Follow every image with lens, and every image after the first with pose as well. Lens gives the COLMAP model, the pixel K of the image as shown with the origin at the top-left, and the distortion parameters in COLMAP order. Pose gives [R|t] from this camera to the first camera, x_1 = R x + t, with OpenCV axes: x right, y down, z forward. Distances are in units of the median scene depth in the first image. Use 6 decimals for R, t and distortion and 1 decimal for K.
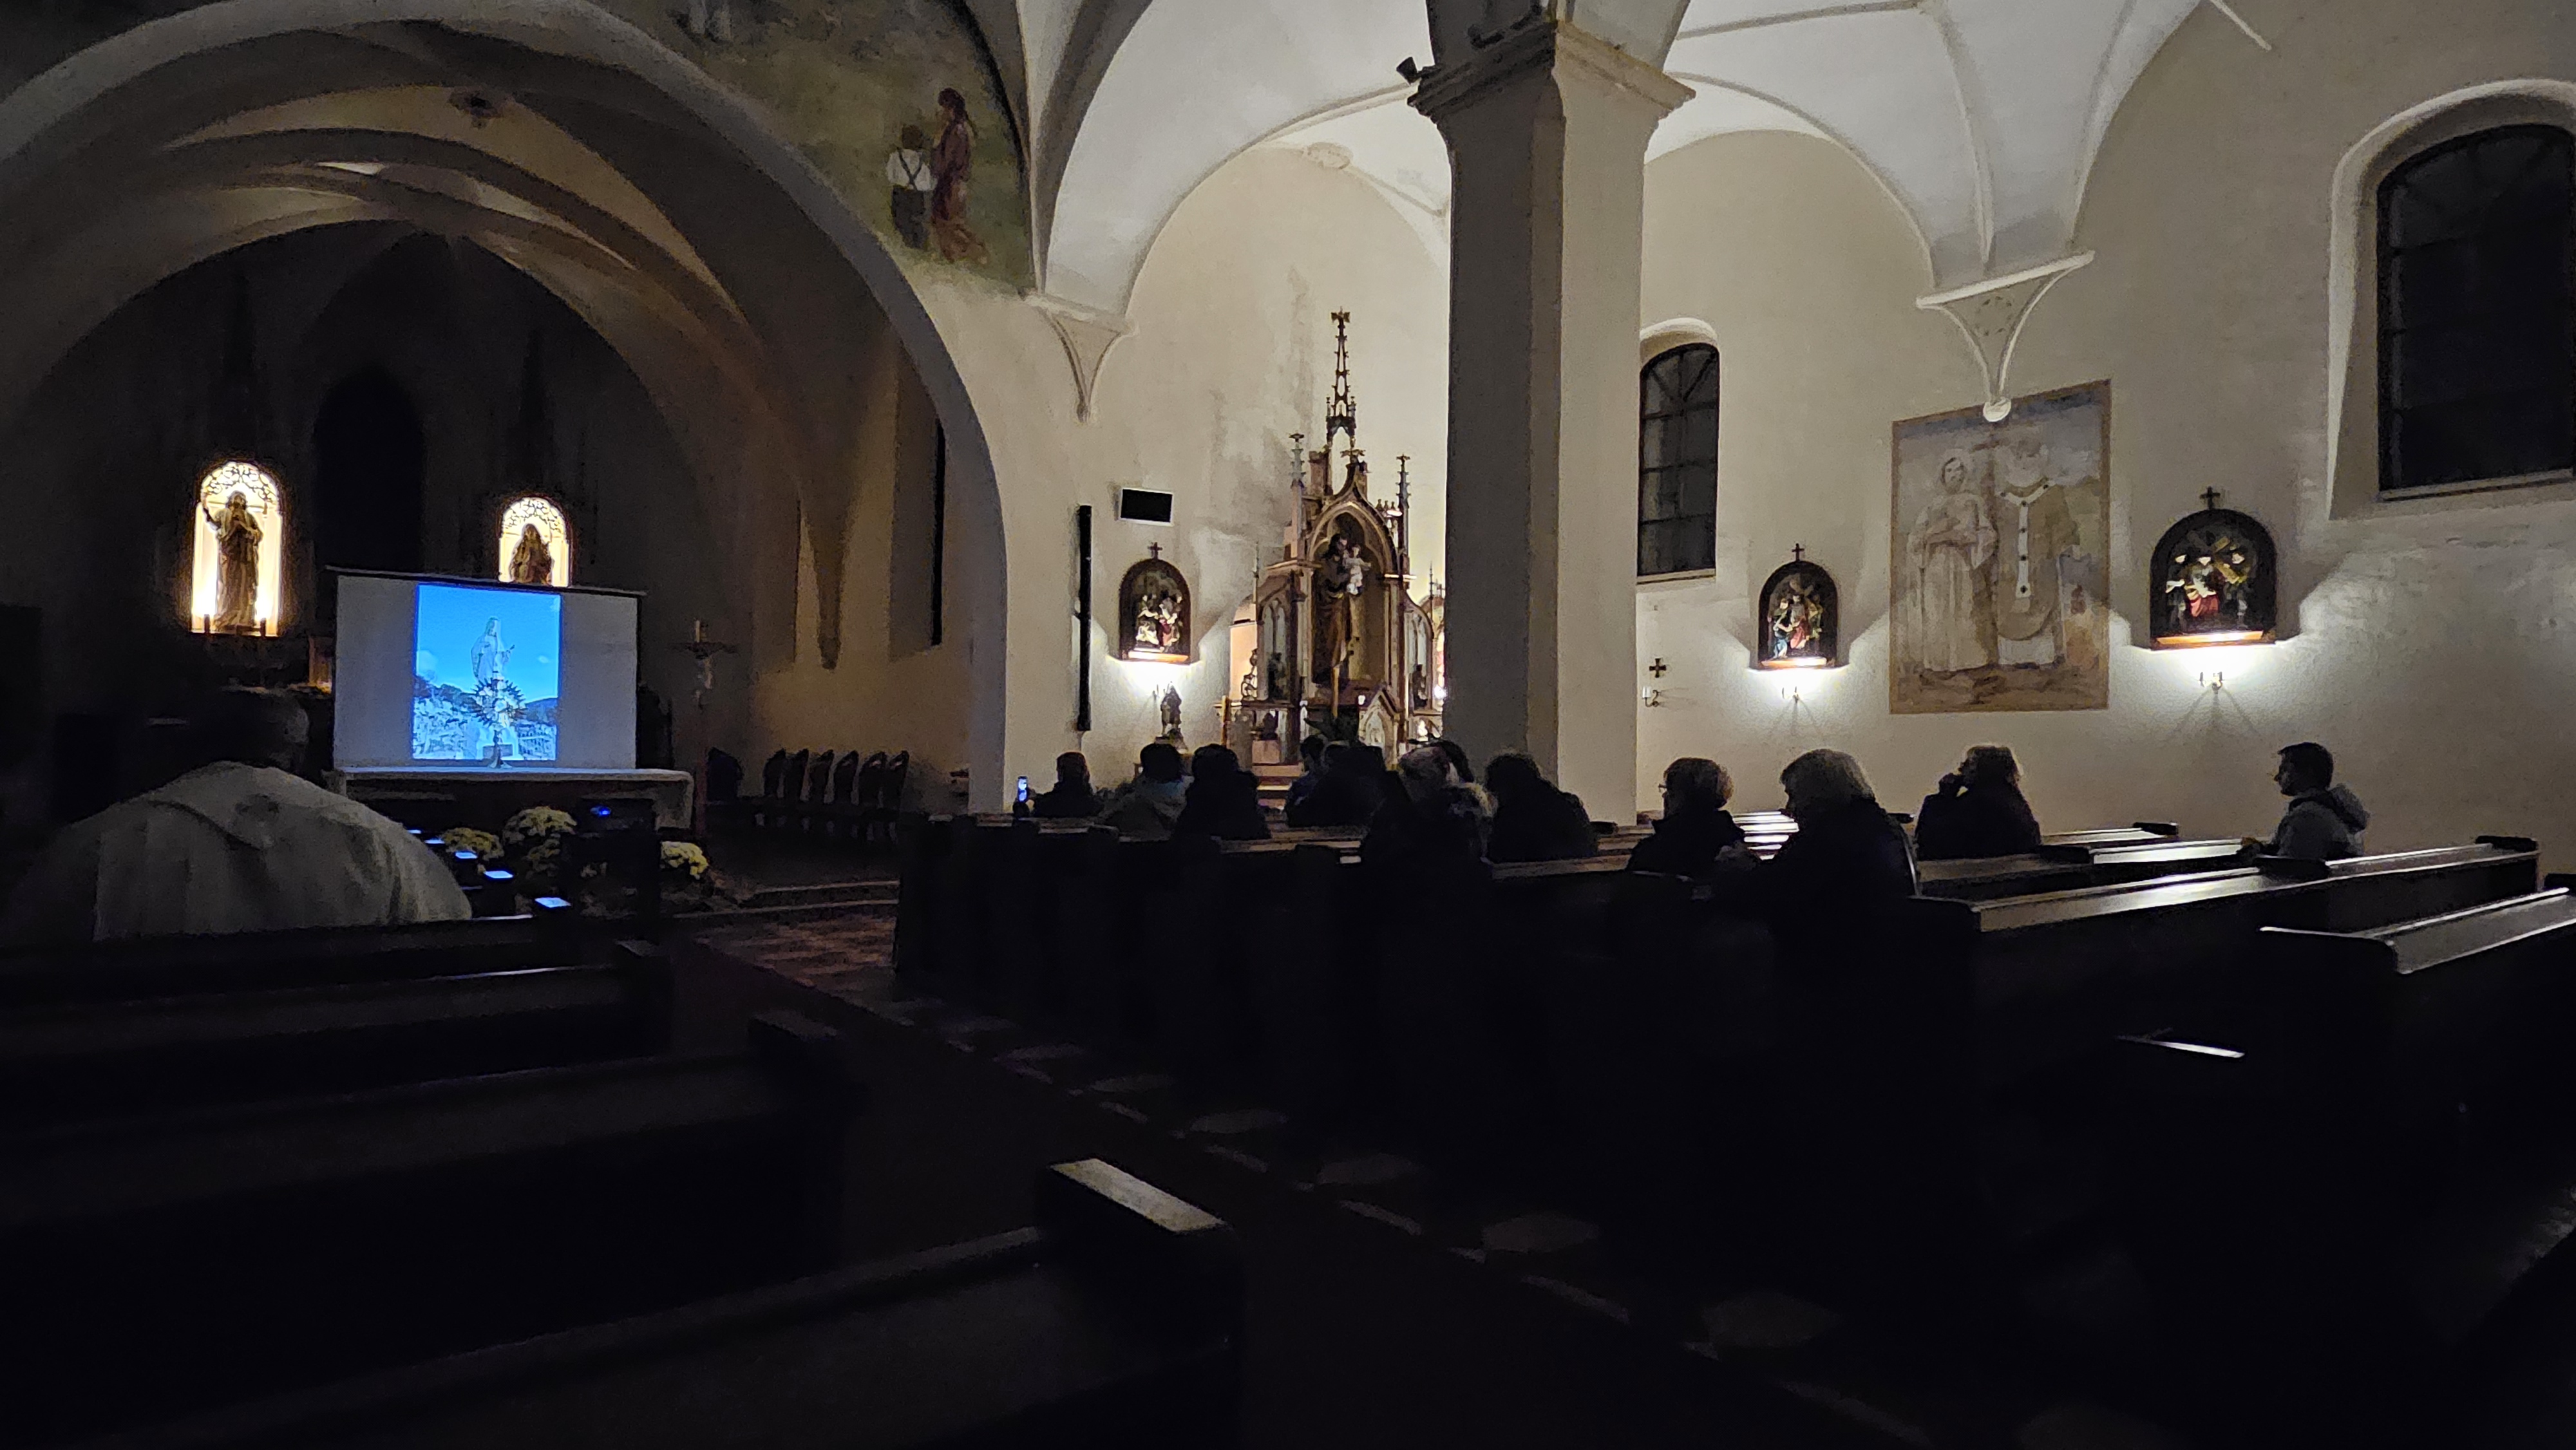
lens RADIAL K [[1340.6, 0, 1288.0], [0, 1340.6, 725.0], [0, 0, 1]] dist [0.000778, -0.000346]
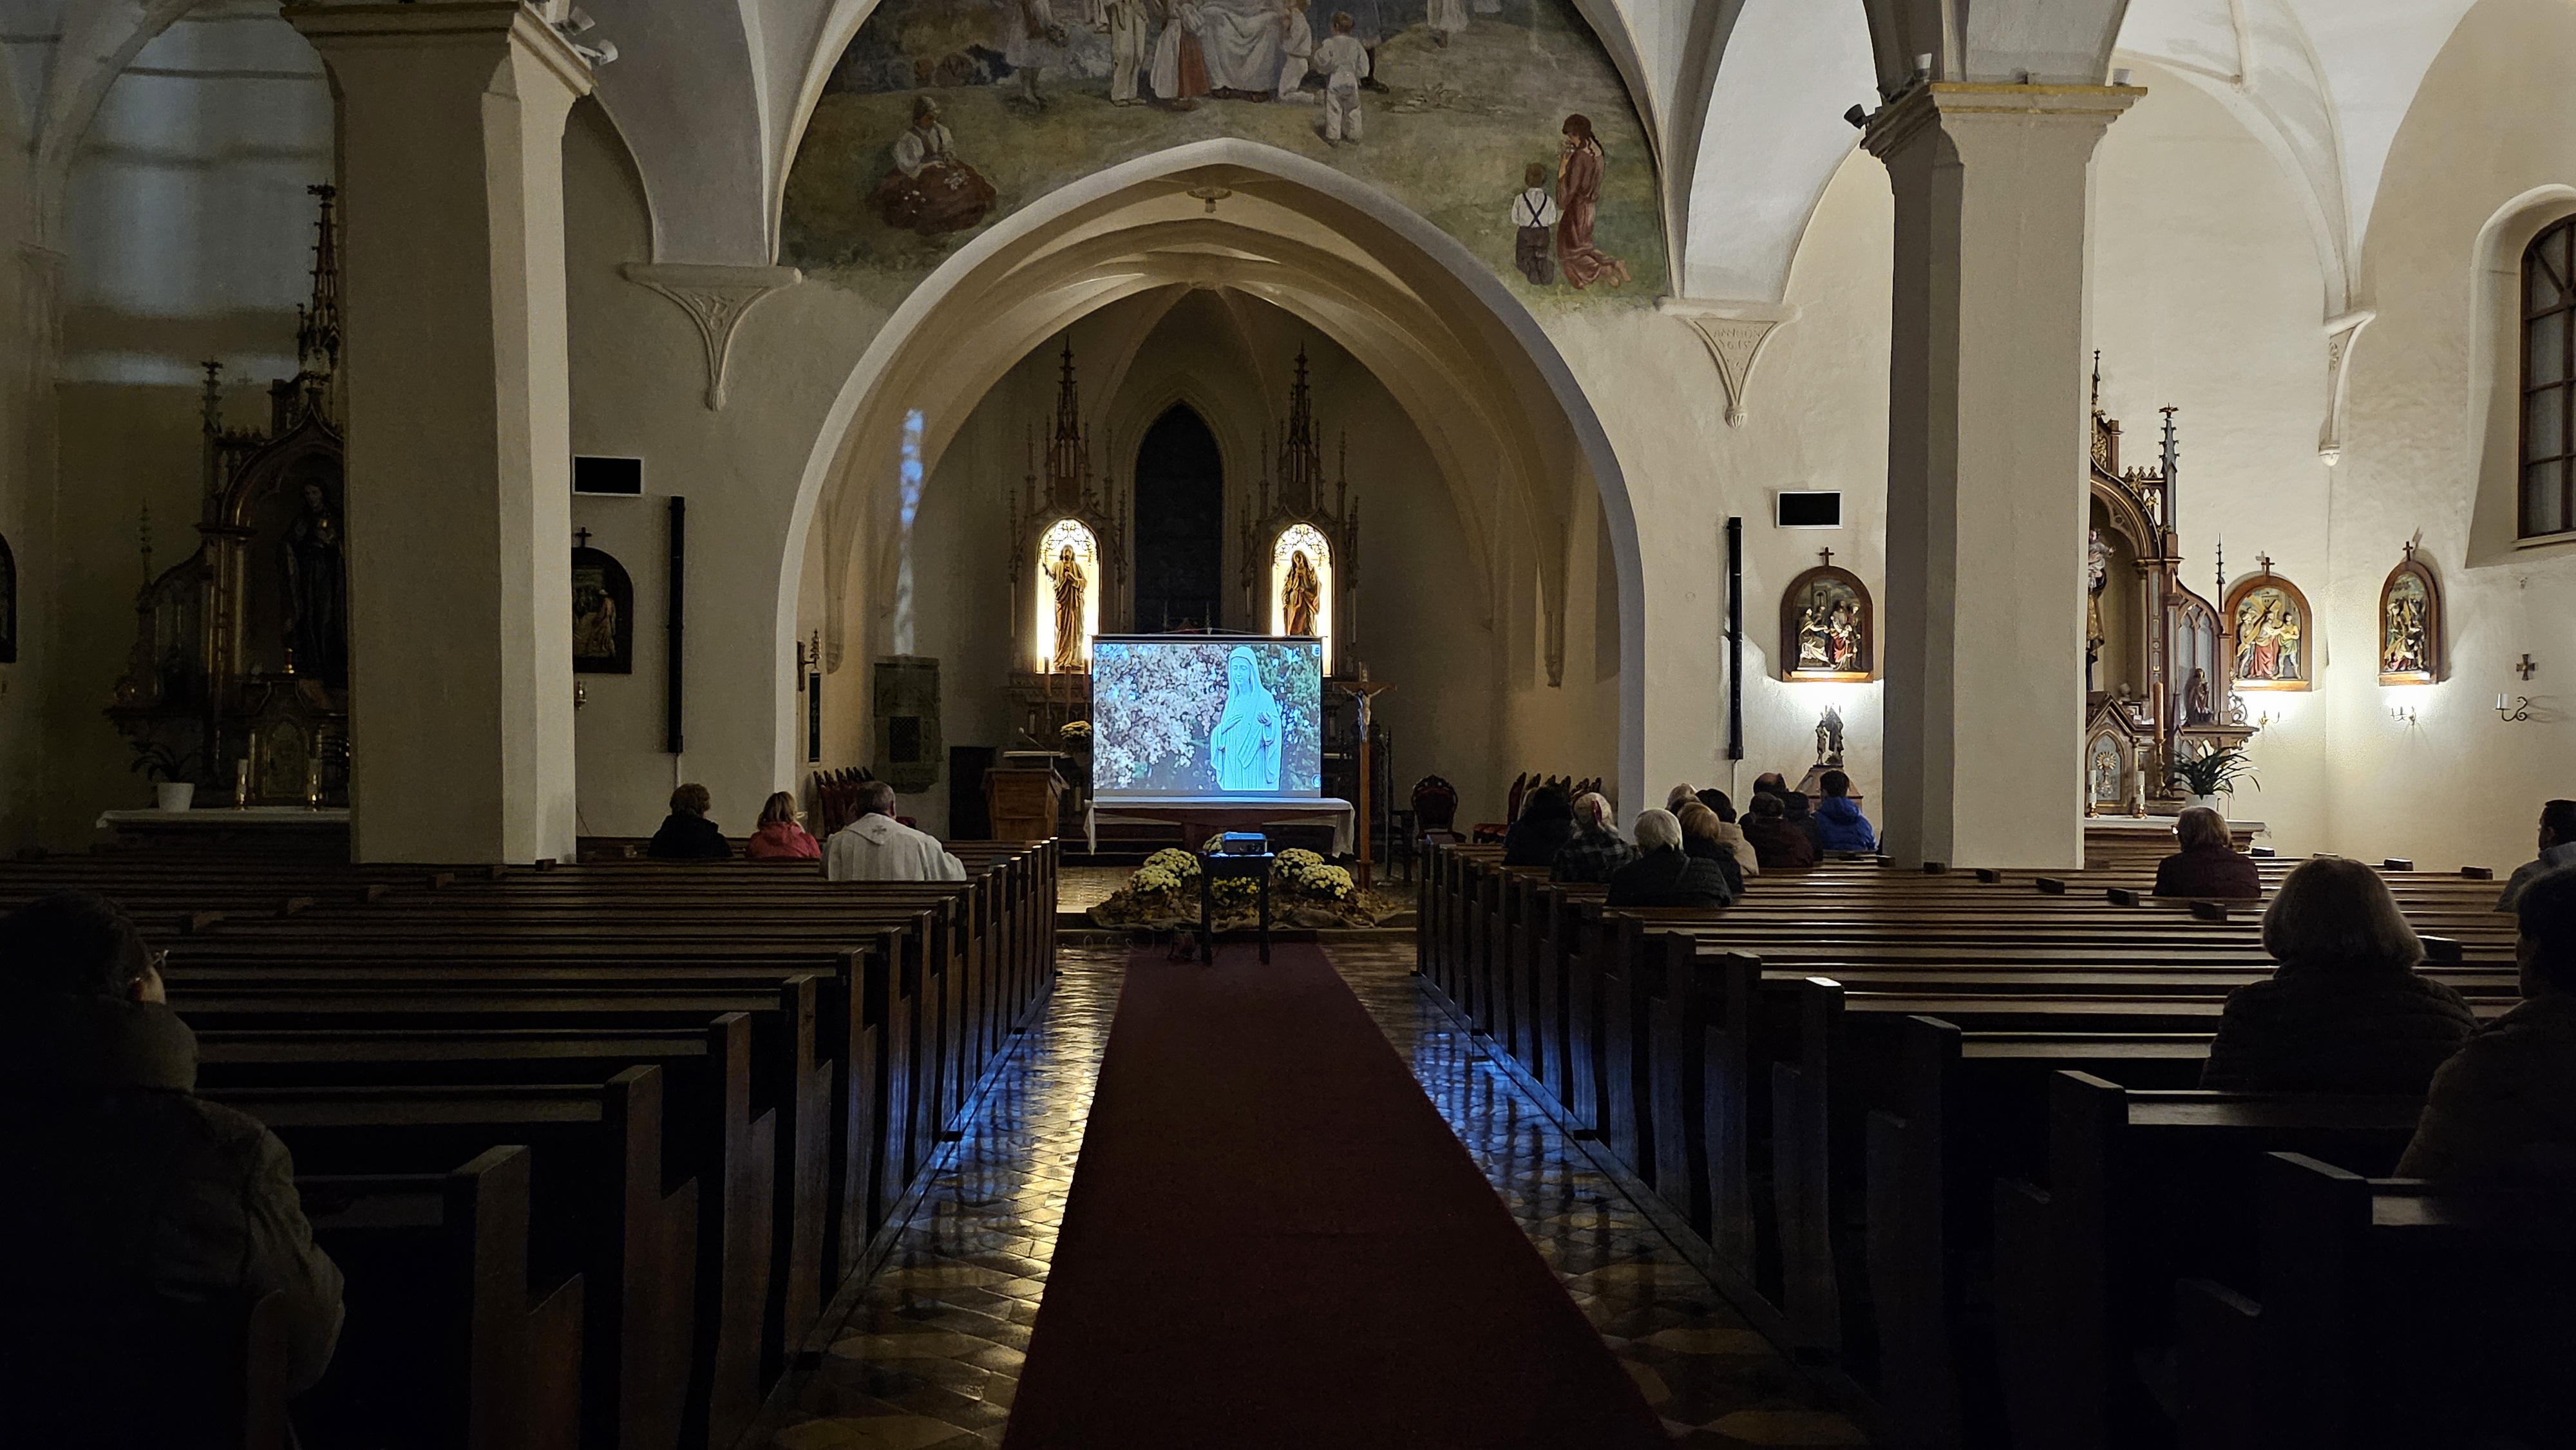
lens RADIAL K [[2046.4, 0, 1288.0], [0, 2046.4, 725.0], [0, 0, 1]] dist [0.003203, -0.000257]
pose [[0.815813, -0.014493, -0.578135, 0.405766], [0.017125, 0.999853, -0.000900, -0.023125], [0.578063, -0.009167, 0.815941, -0.331590]]
